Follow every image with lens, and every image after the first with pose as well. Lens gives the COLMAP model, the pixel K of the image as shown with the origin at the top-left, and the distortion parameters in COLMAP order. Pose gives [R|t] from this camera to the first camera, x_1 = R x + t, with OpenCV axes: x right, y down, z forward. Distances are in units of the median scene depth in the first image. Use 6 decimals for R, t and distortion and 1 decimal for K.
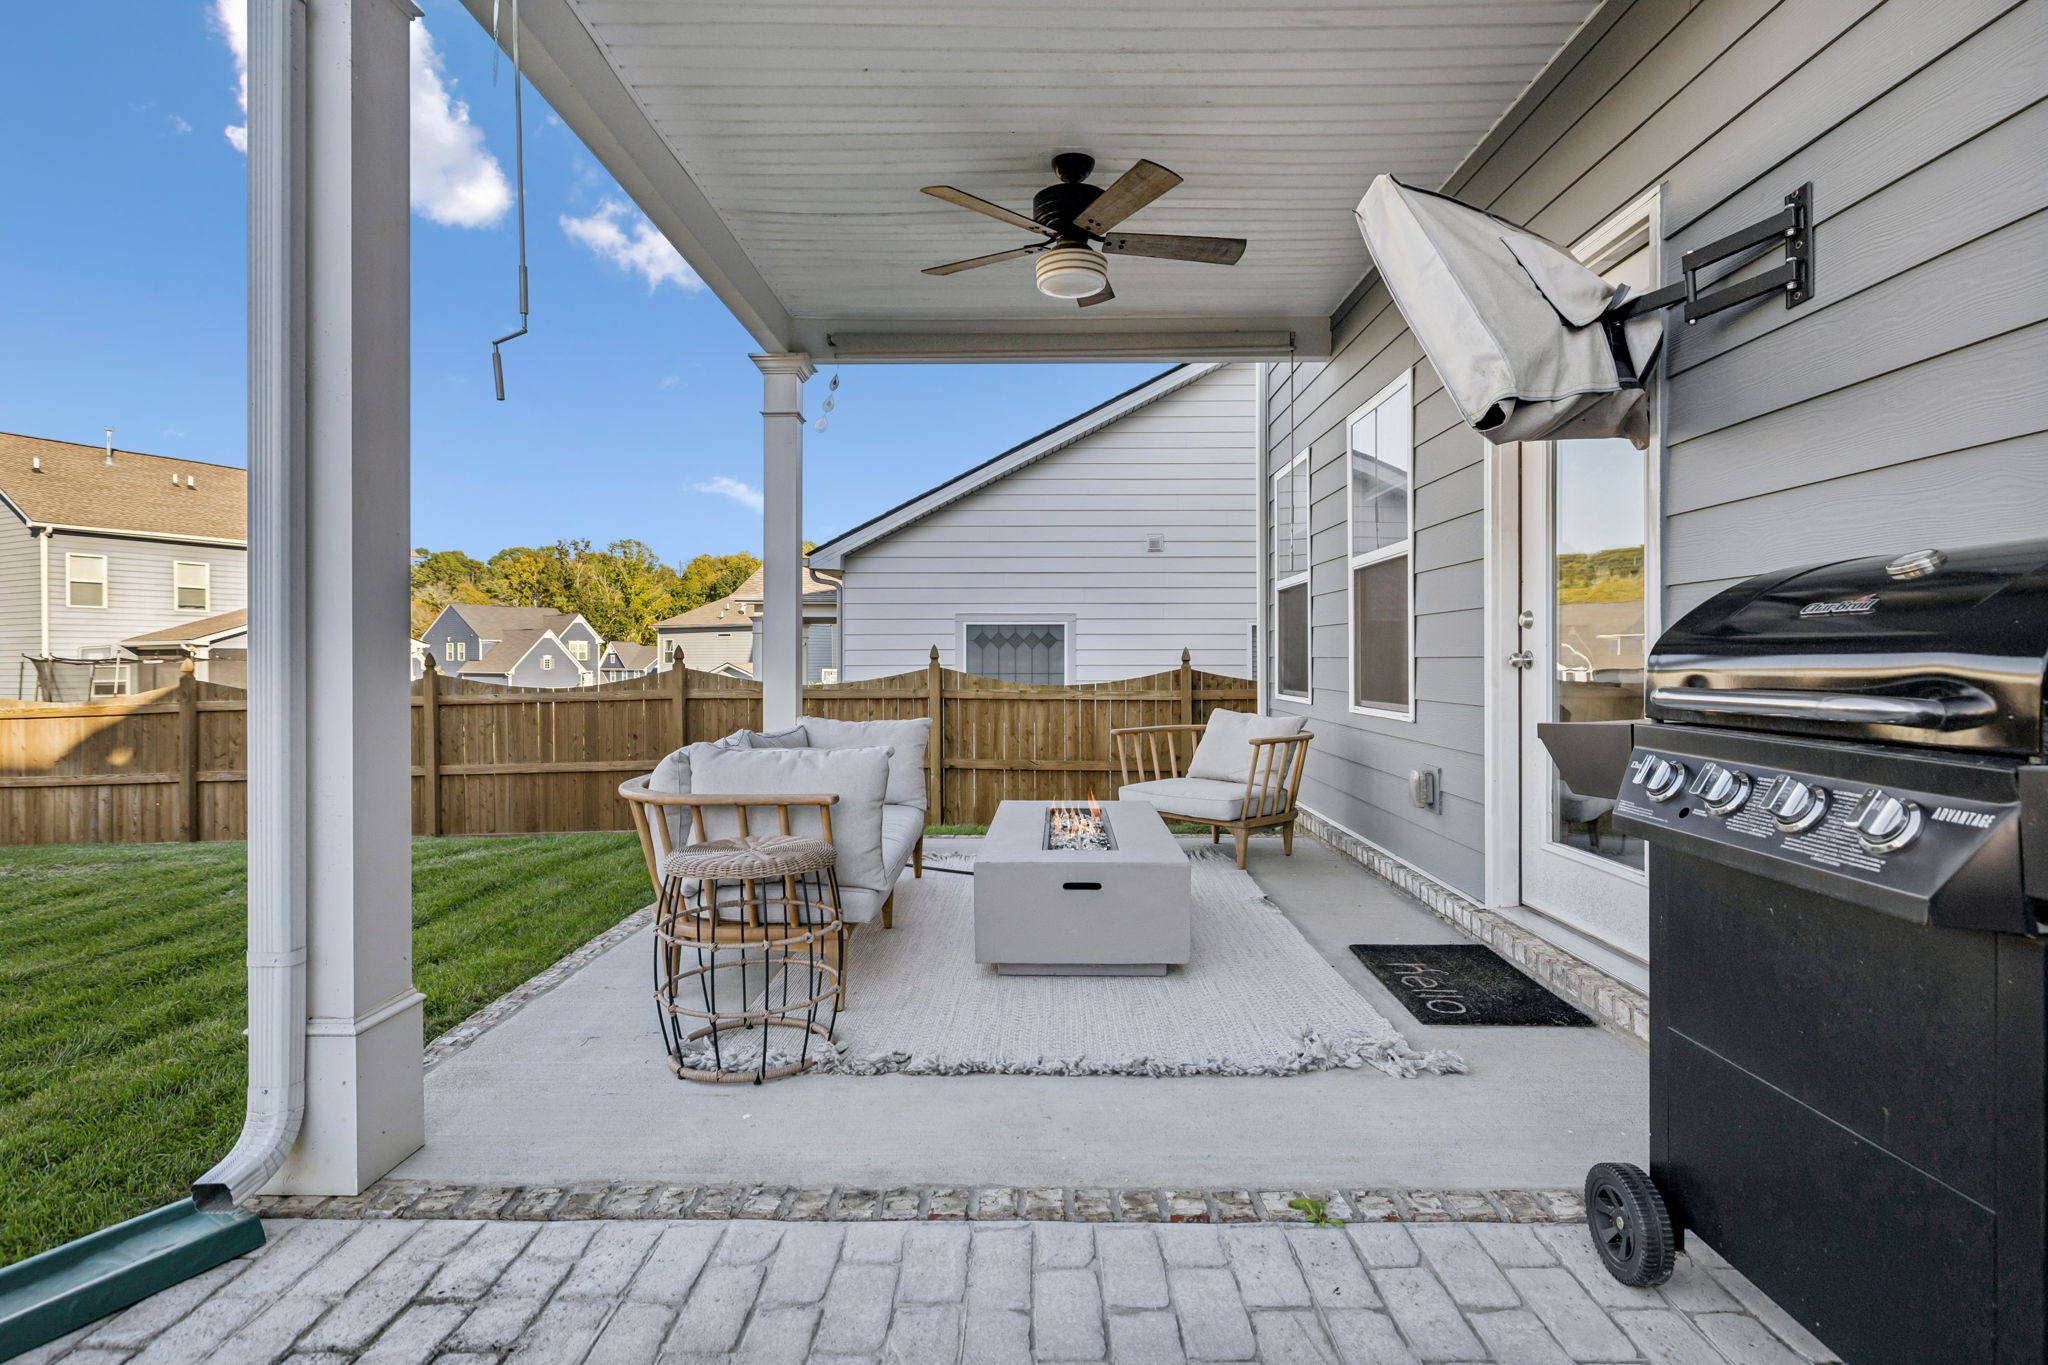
lens RADIAL K [[1028.2, 0, 1020.5], [0, 1028.2, 662.6], [0, 0, 1]] dist [0.000732, 0.000580]
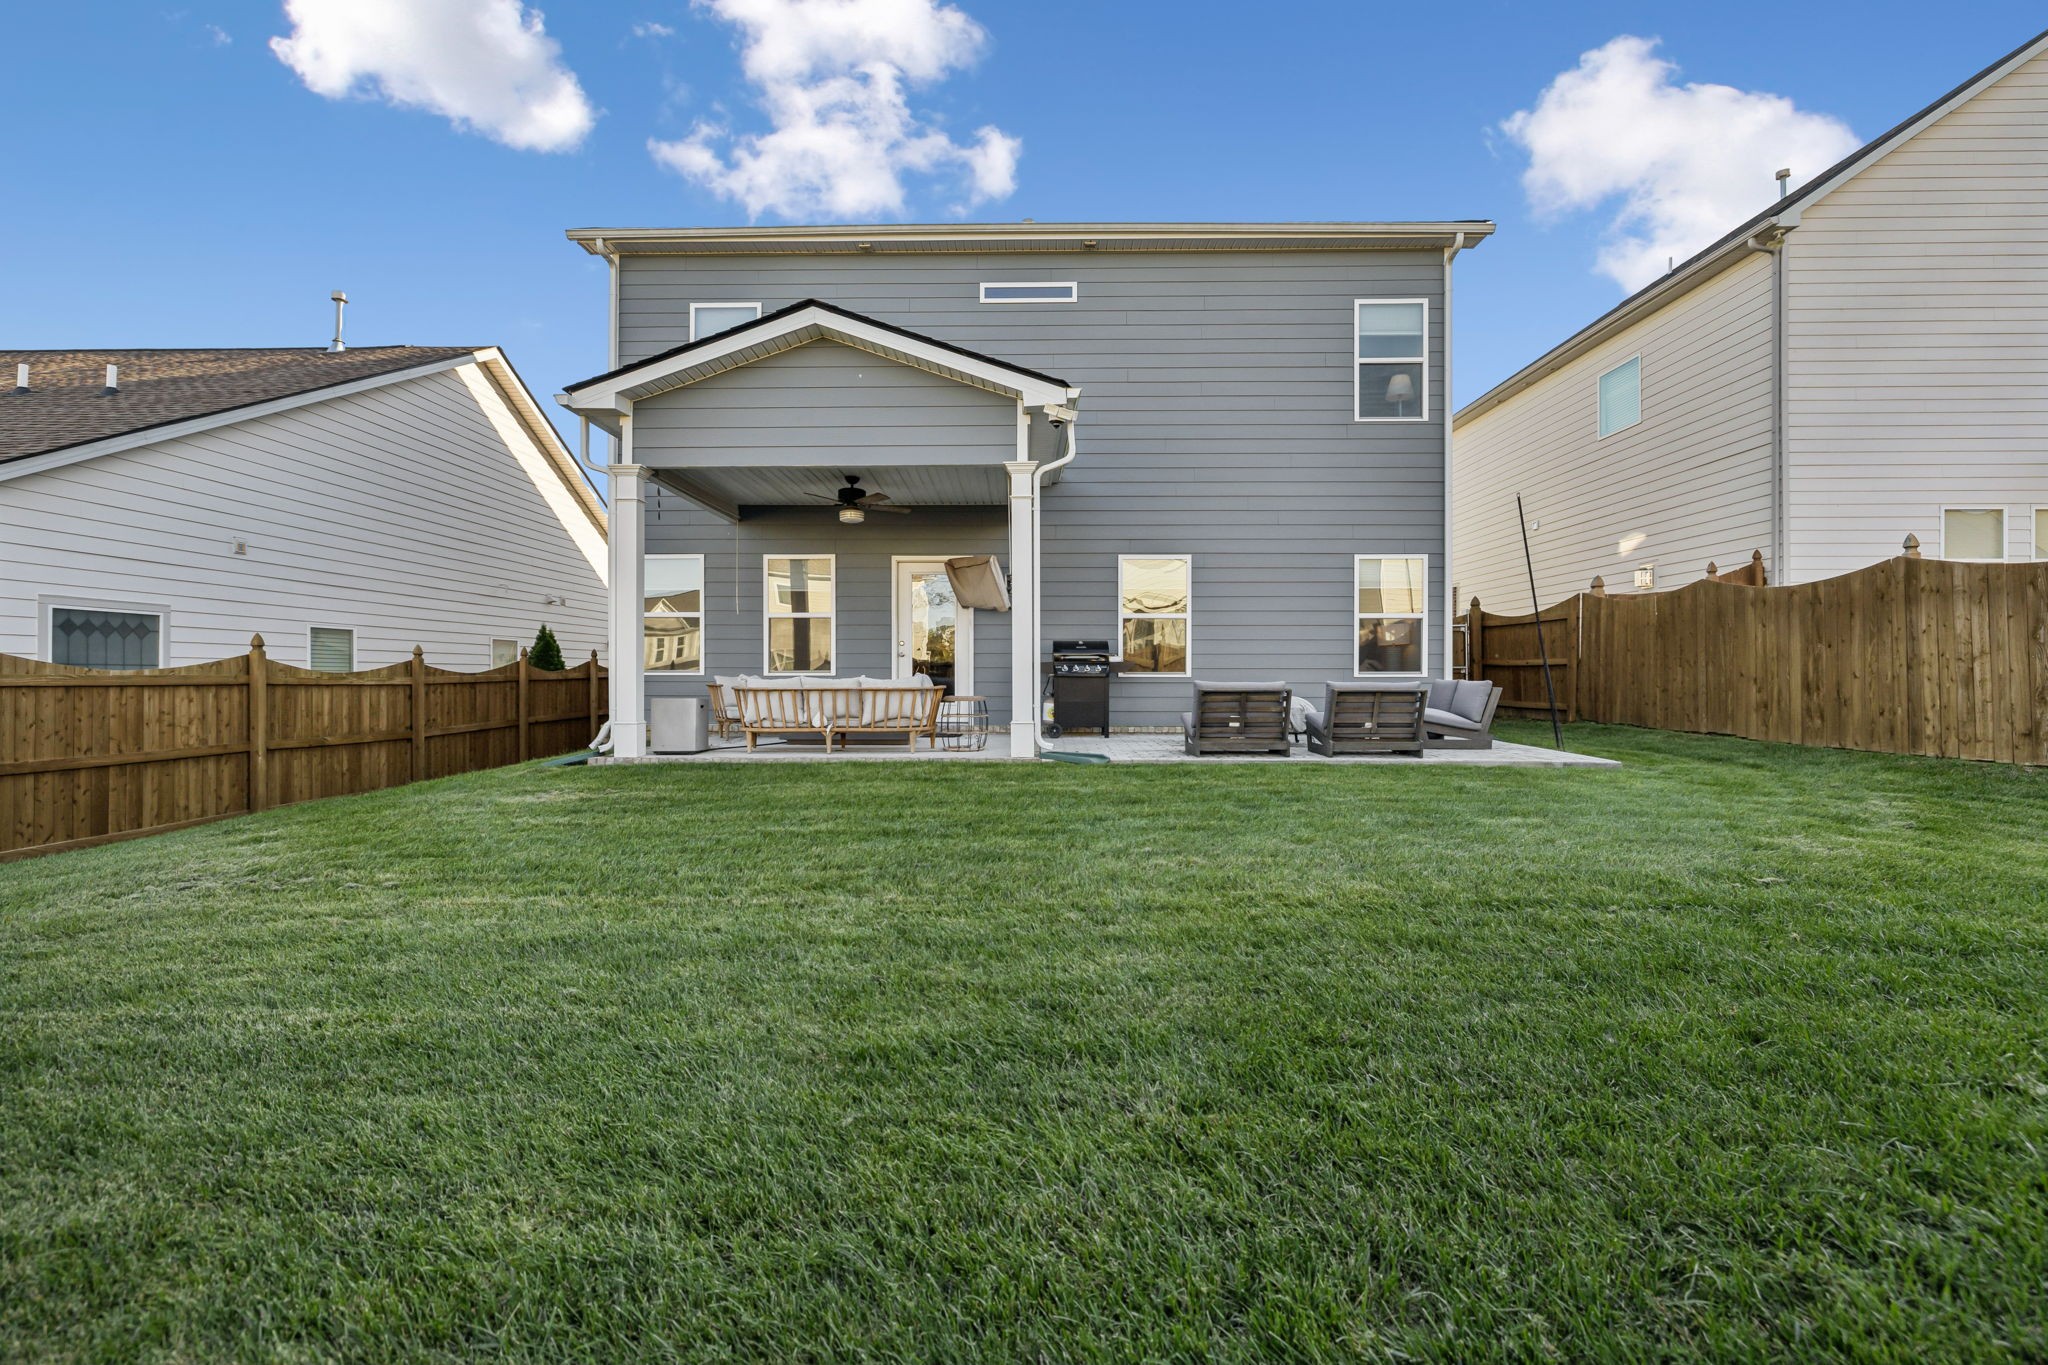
lens RADIAL K [[905.0, 0, 1022.4], [0, 905.0, 673.4], [0, 0, 1]] dist [-0.008382, 0.000071]
pose [[-0.003411, 0.005162, 0.999981, -1.399155], [0.002352, 0.999984, -0.005154, 0.042375], [-0.999991, 0.002334, -0.003423, 0.306455]]
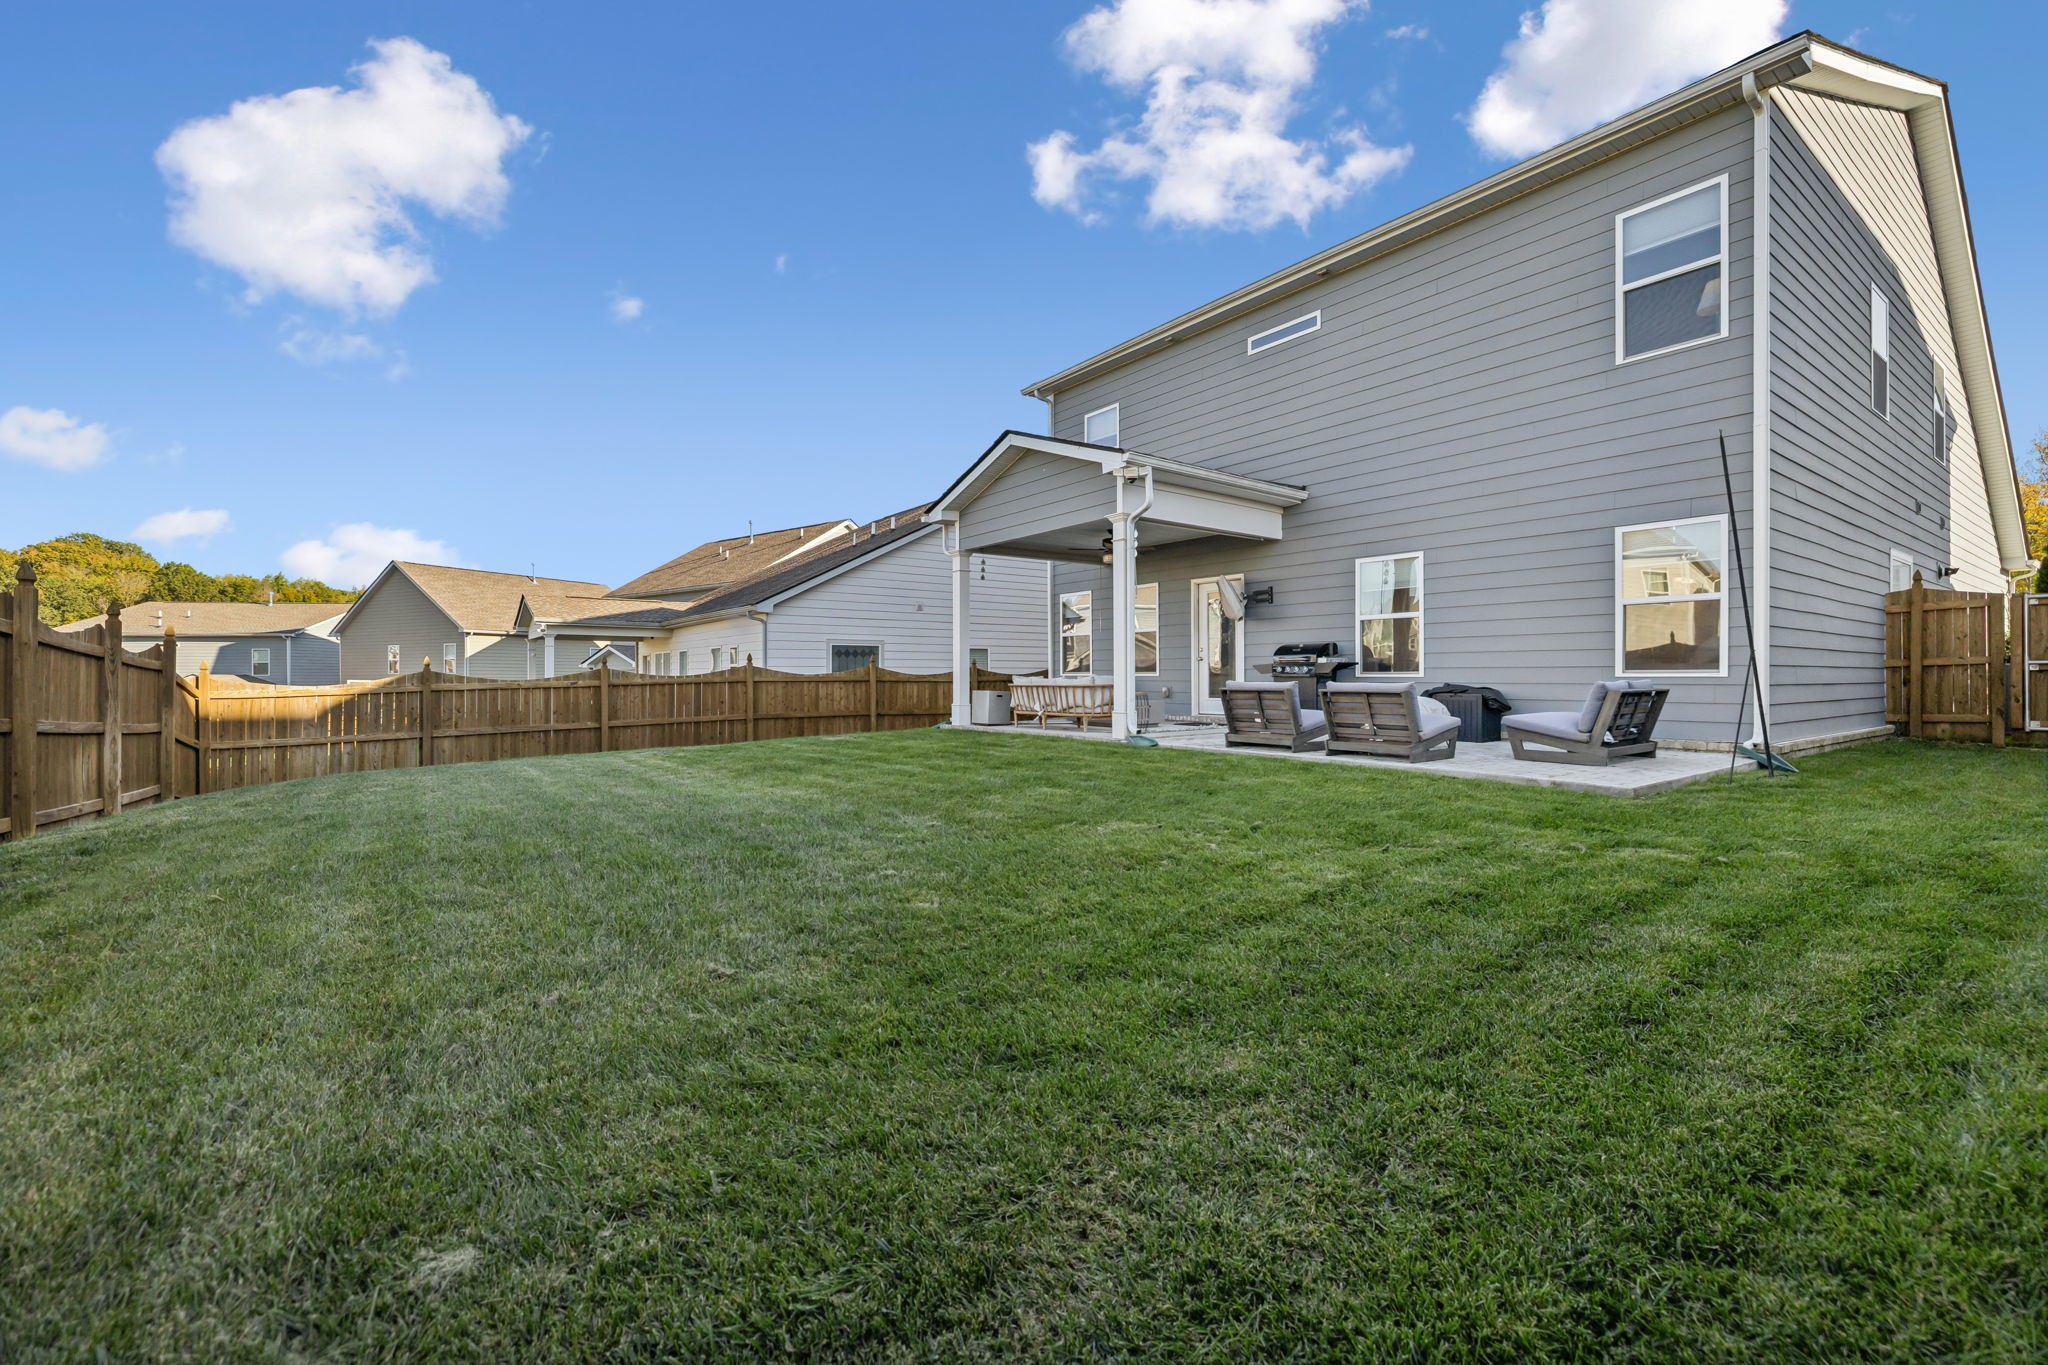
lens RADIAL K [[857.1, 0, 1027.8], [0, 857.1, 679.1], [0, 0, 1]] dist [-0.003786, -0.000241]
pose [[0.792528, -0.002081, 0.609832, -1.234943], [0.001898, 0.999998, 0.000945, 0.042094], [-0.609833, 0.000408, 0.792530, -0.776957]]
